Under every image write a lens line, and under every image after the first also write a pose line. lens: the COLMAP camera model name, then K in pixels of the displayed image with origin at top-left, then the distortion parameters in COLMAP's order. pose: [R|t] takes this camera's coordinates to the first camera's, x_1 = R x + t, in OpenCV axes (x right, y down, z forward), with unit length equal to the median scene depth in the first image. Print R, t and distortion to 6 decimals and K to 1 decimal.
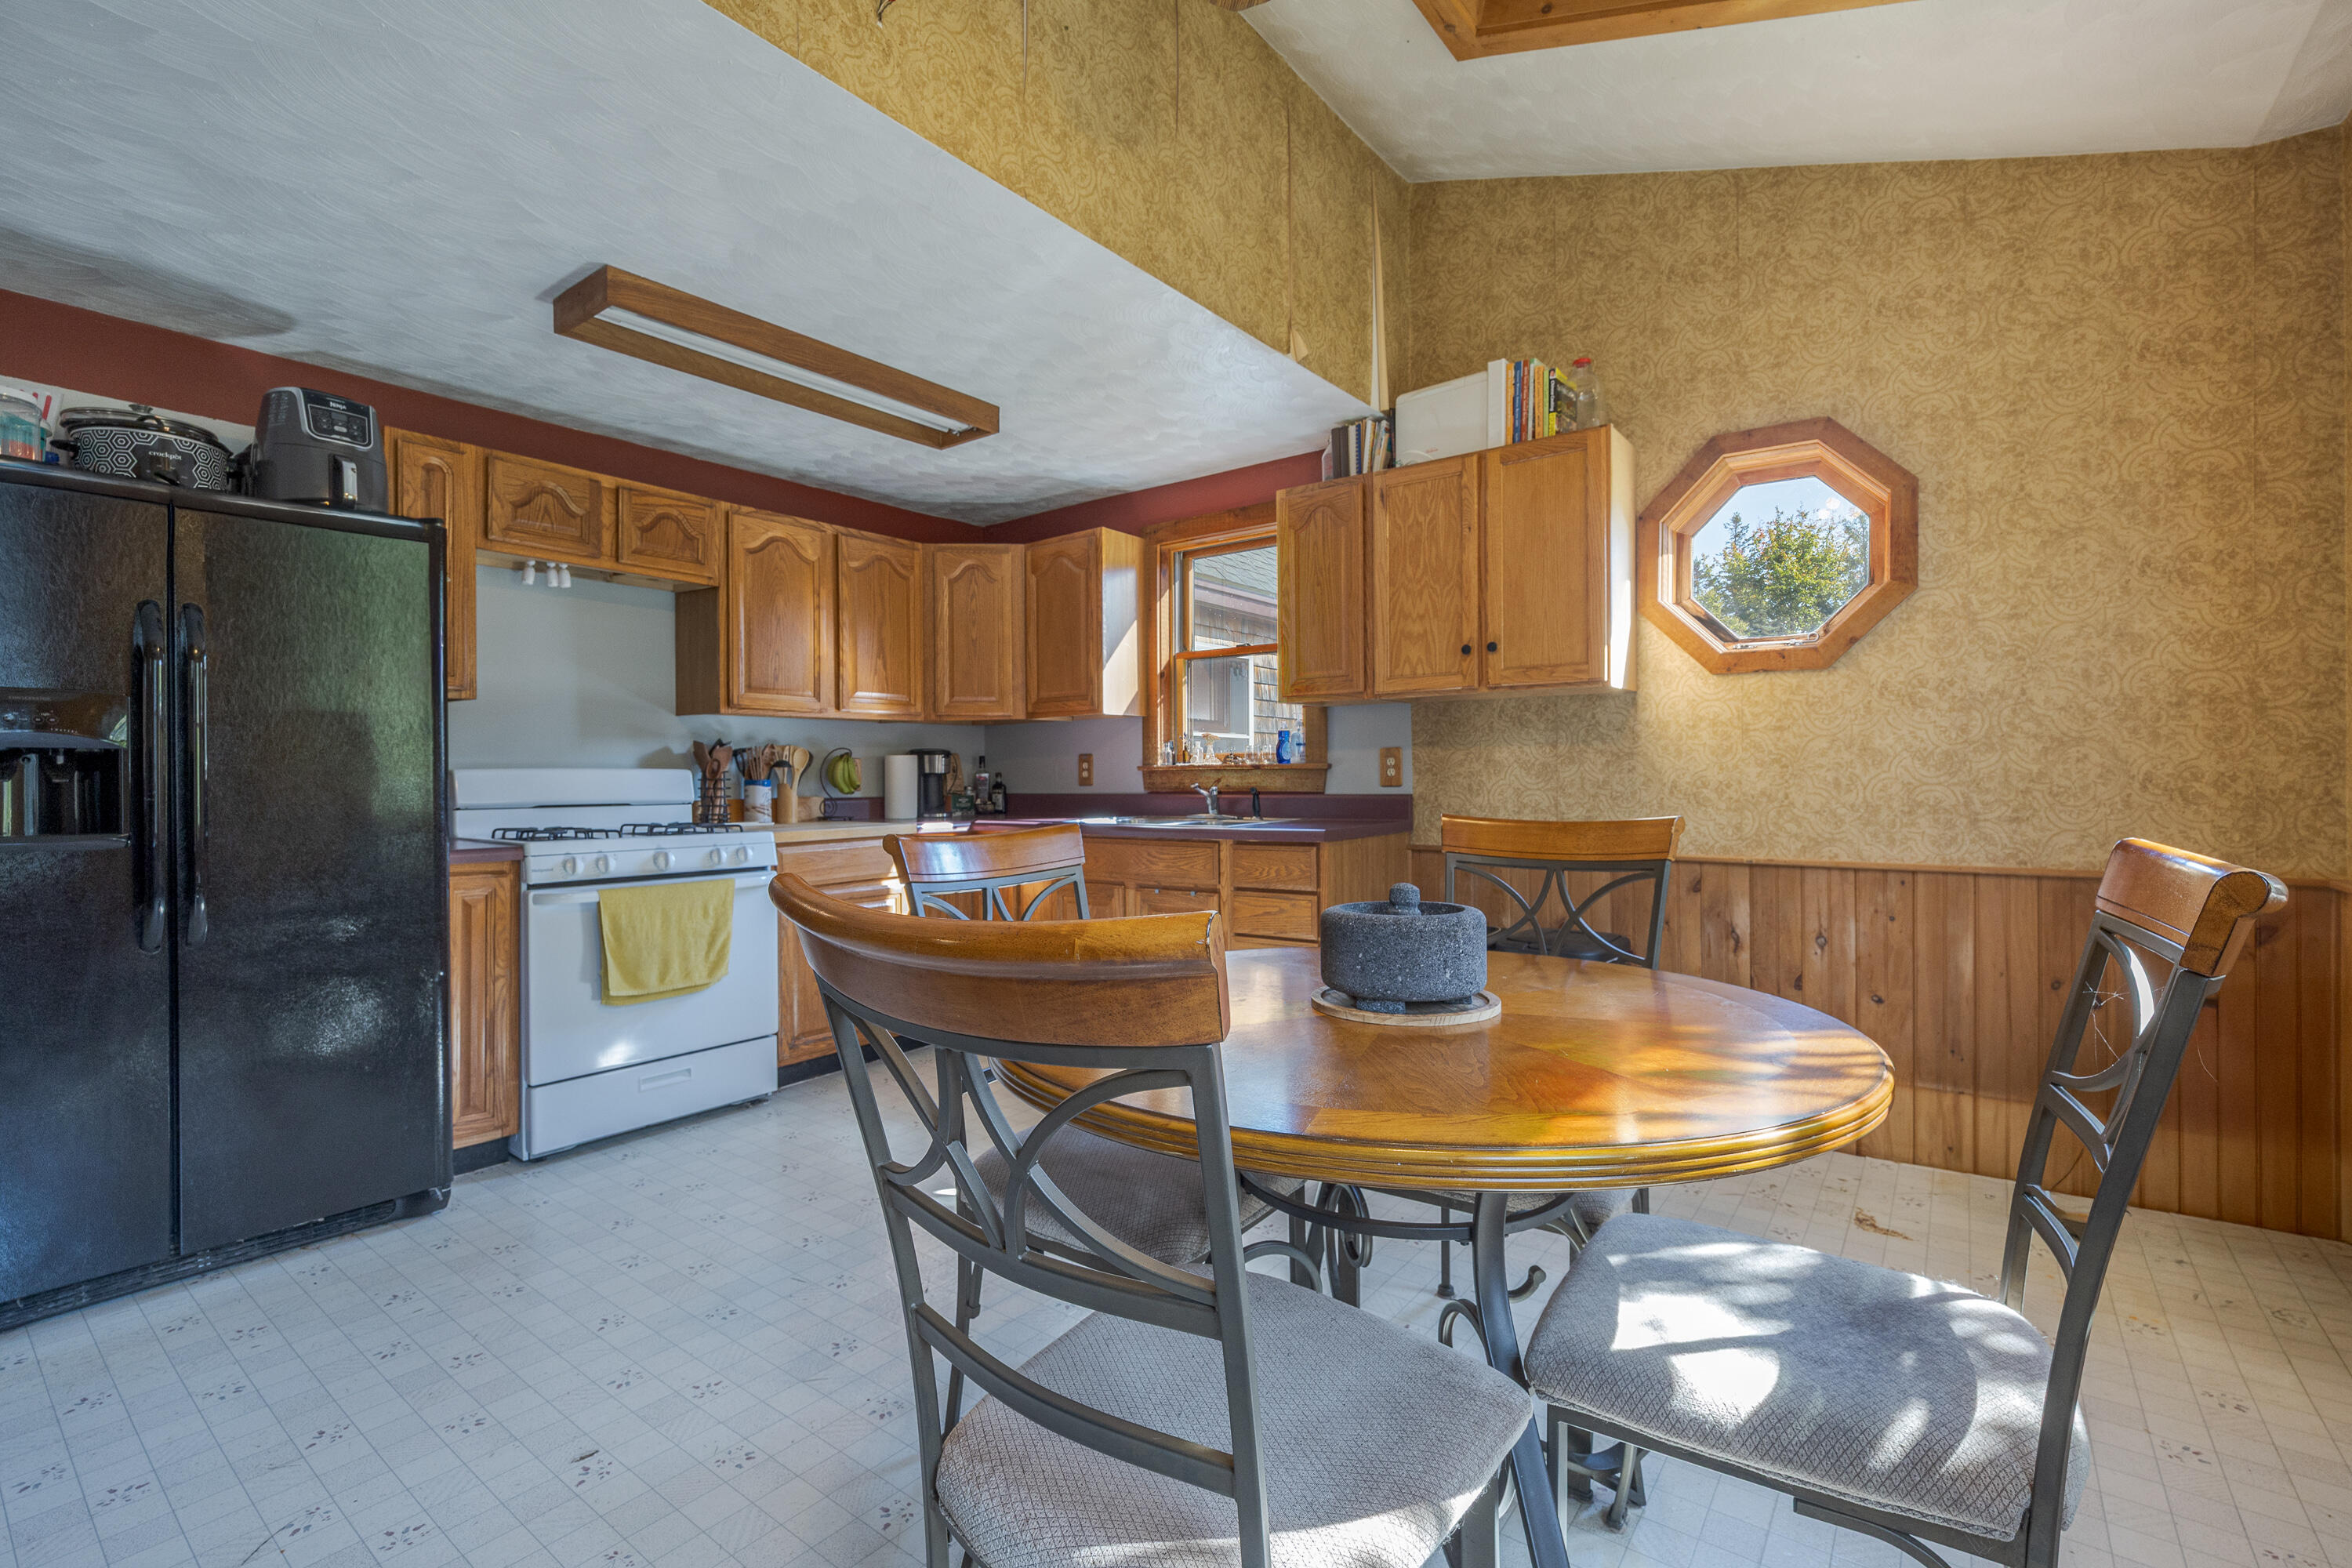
lens RADIAL K [[1024.6, 0, 1176.0], [0, 1024.6, 784.0], [0, 0, 1]] dist [-0.002694, -0.000133]
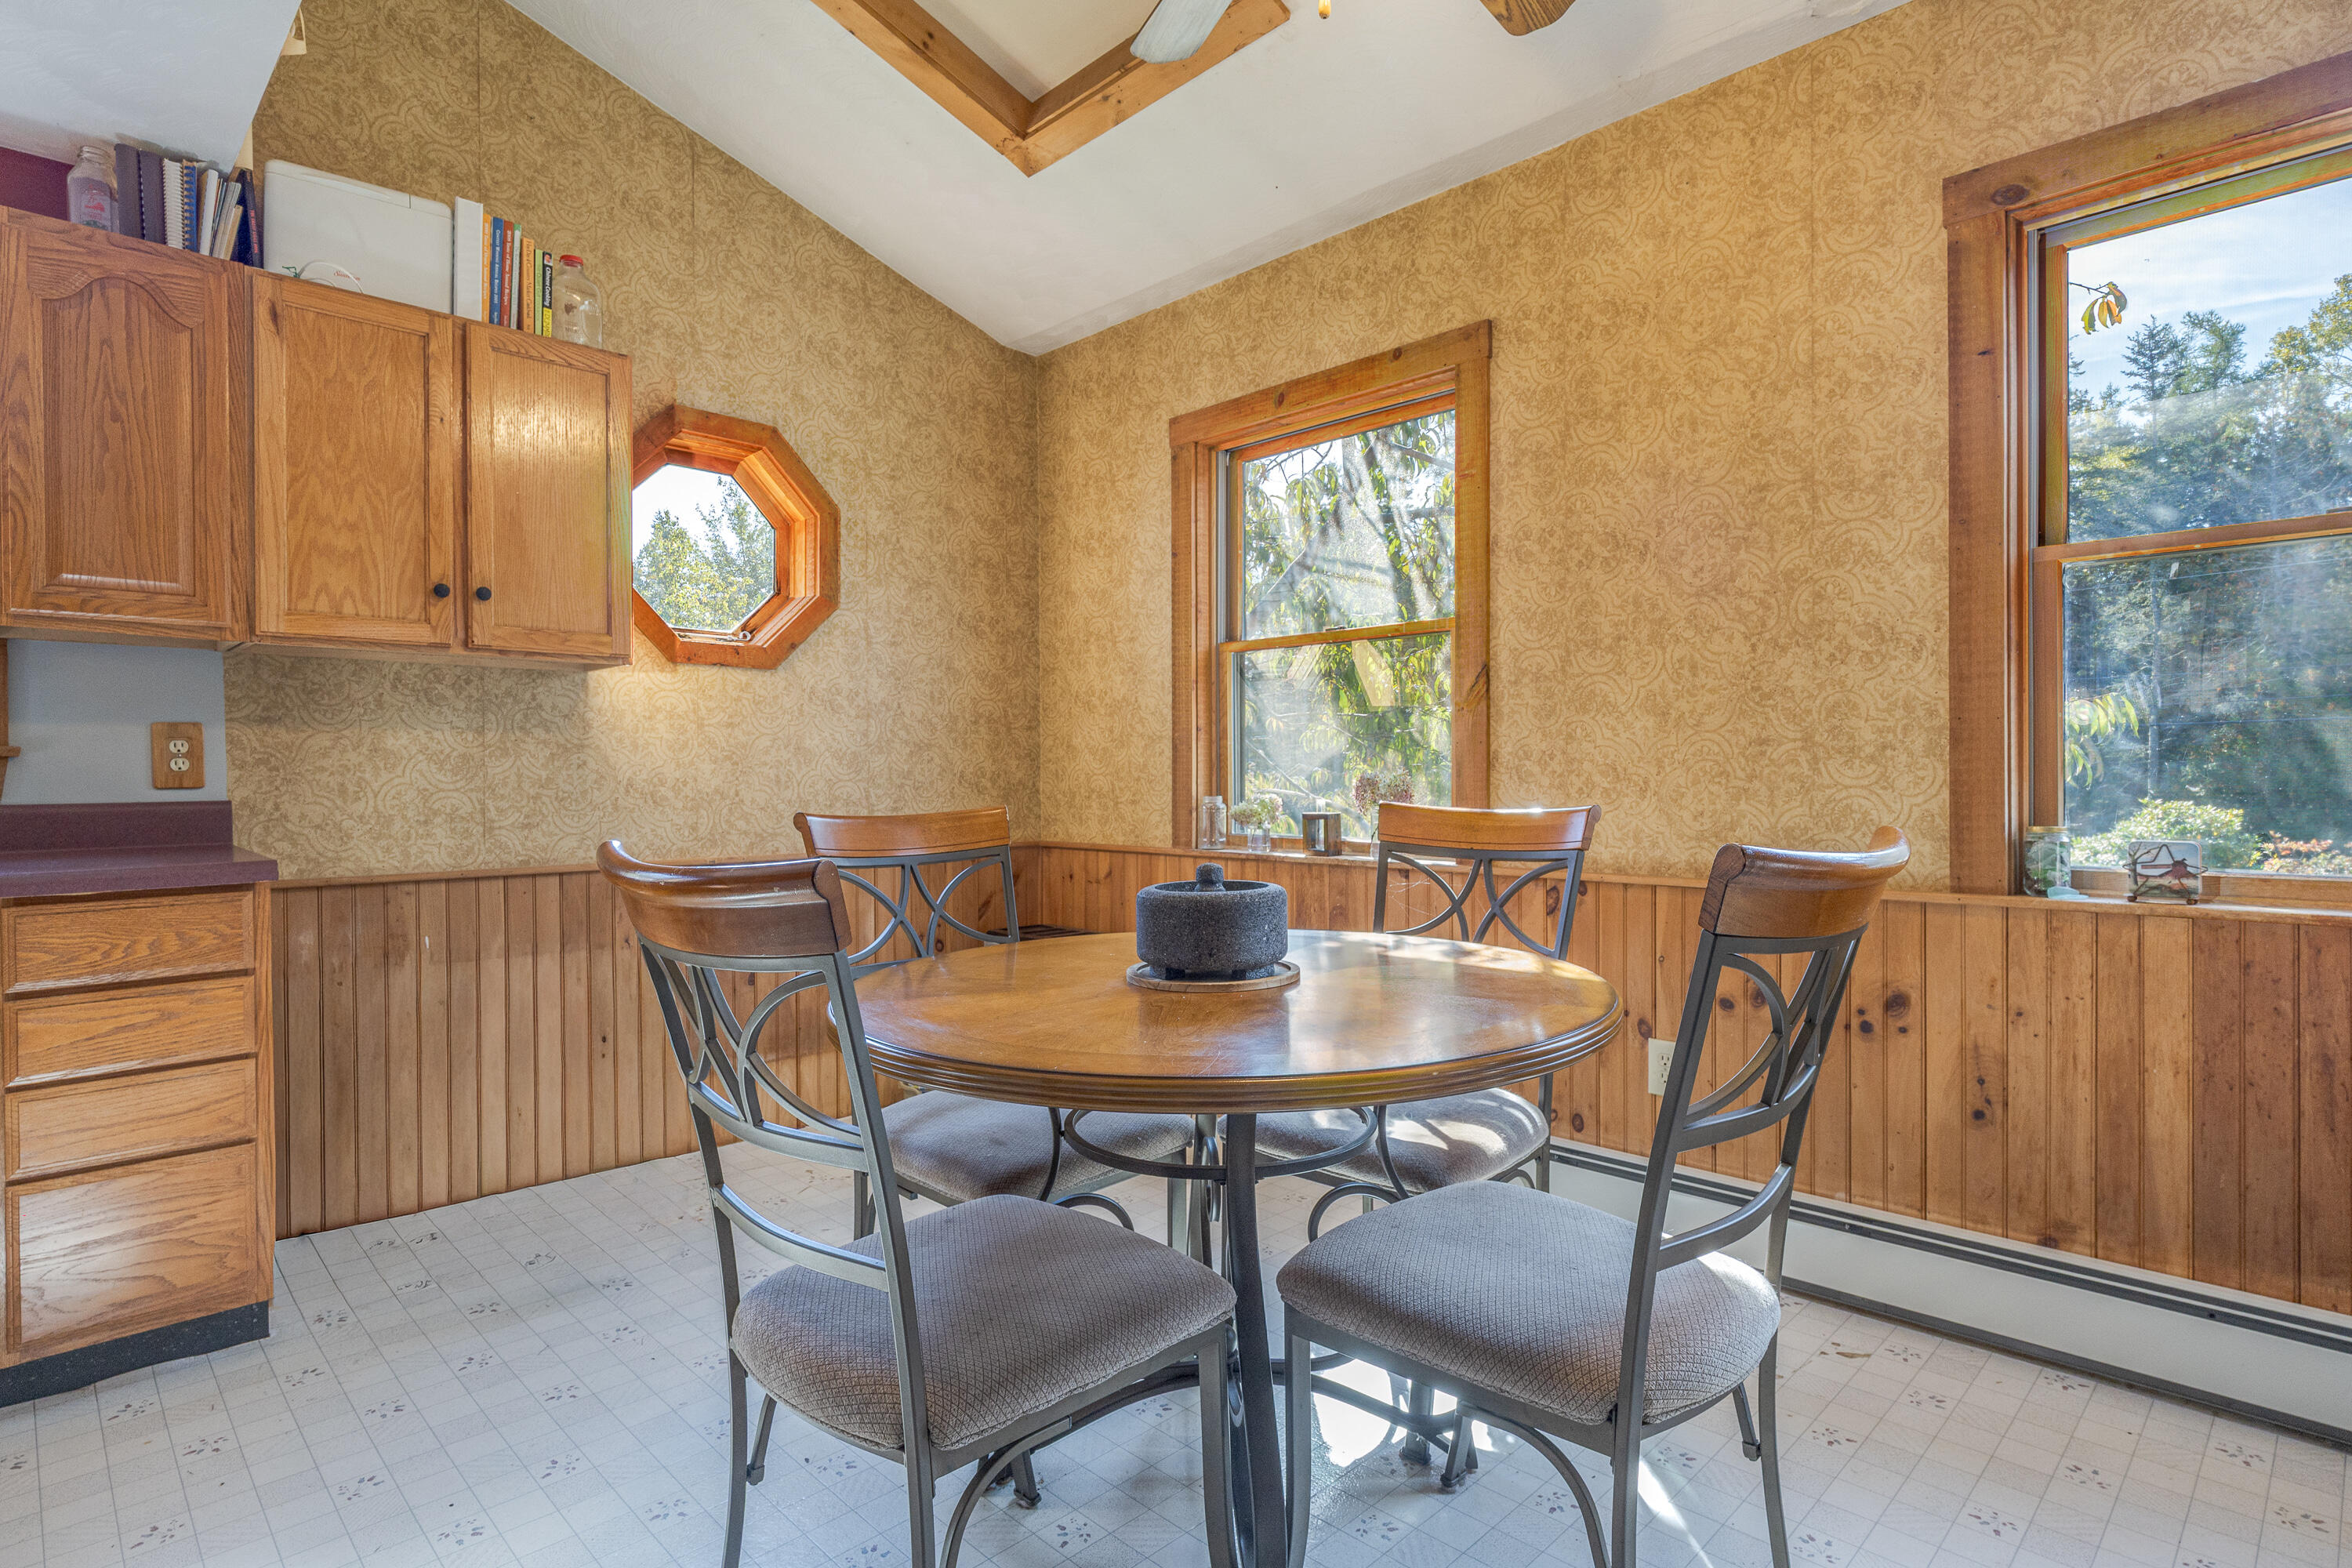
lens RADIAL K [[1218.1, 0, 1176.0], [0, 1218.1, 784.0], [0, 0, 1]] dist [0.019616, 0.000106]
pose [[0.134716, 0.000590, 0.990884, -0.443297], [0.013003, 0.999913, -0.002363, 0.009422], [-0.990799, 0.013203, 0.134697, 0.355354]]
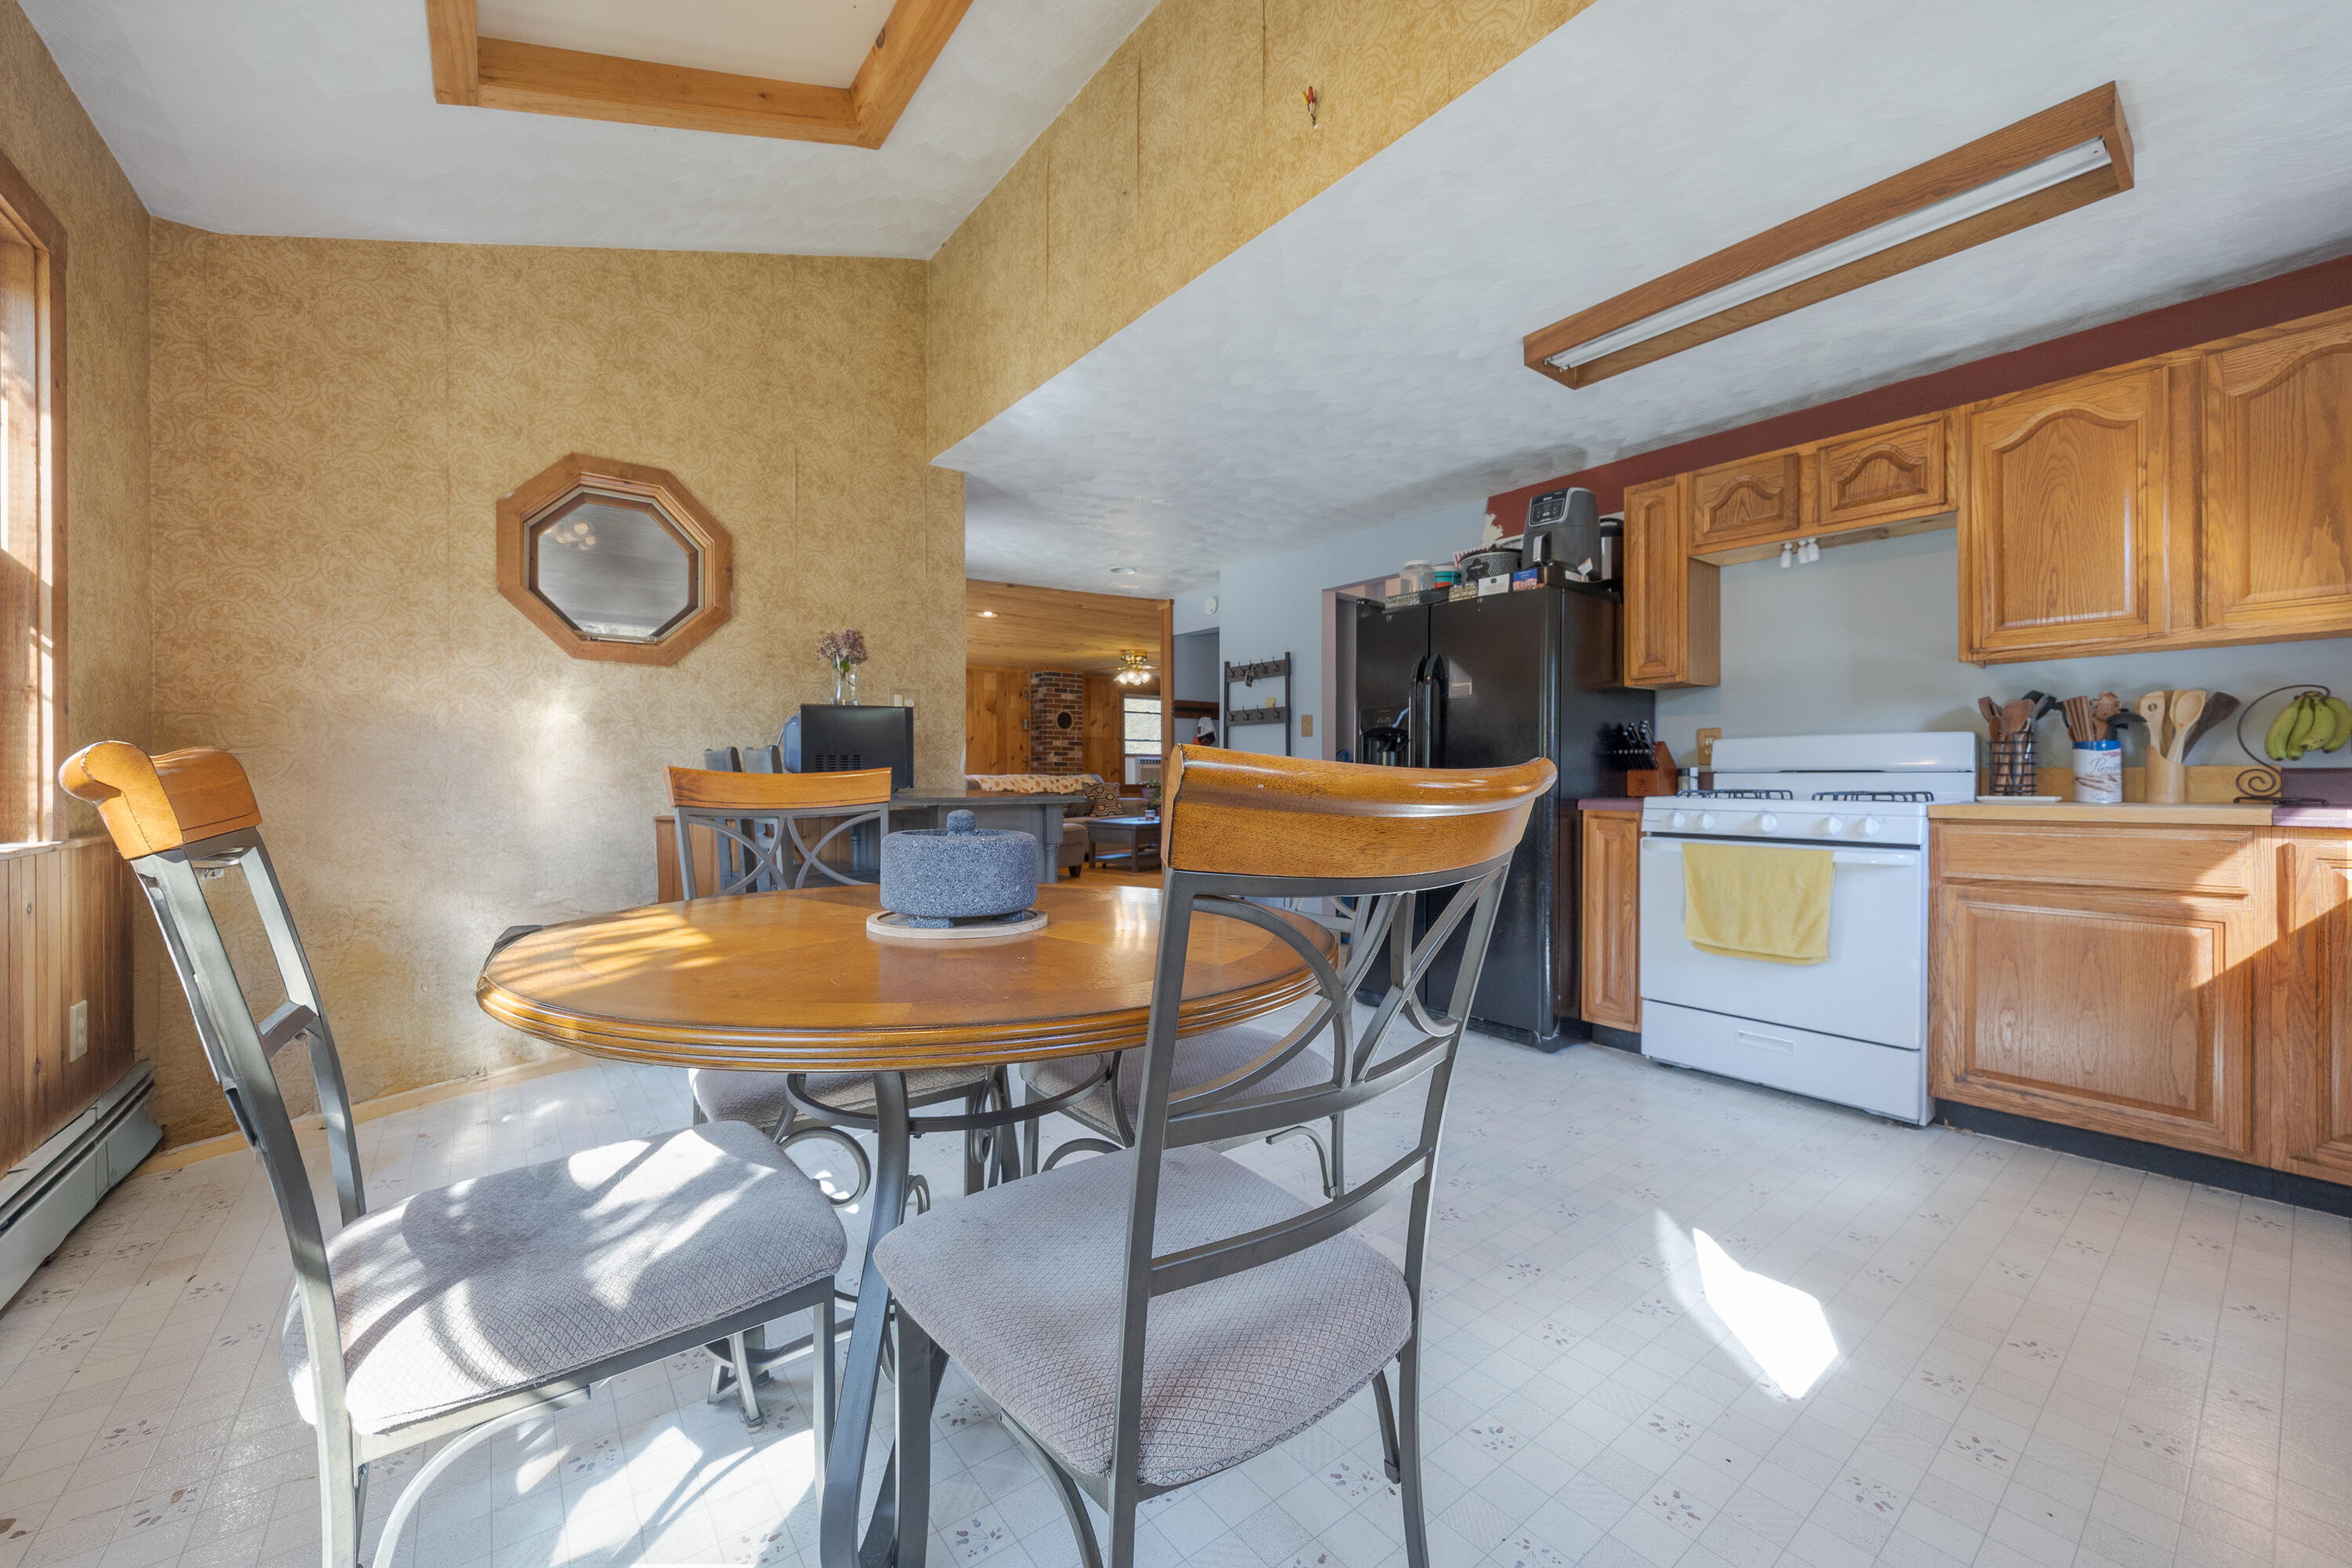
lens RADIAL K [[898.2, 0, 1176.0], [0, 898.2, 784.0], [0, 0, 1]] dist [-0.006738, 0.000067]
pose [[-0.253852, 0.011893, -0.967170, 0.437829], [-0.004563, 0.999899, 0.013493, 0.024042], [0.967232, 0.007838, -0.253772, 0.598096]]
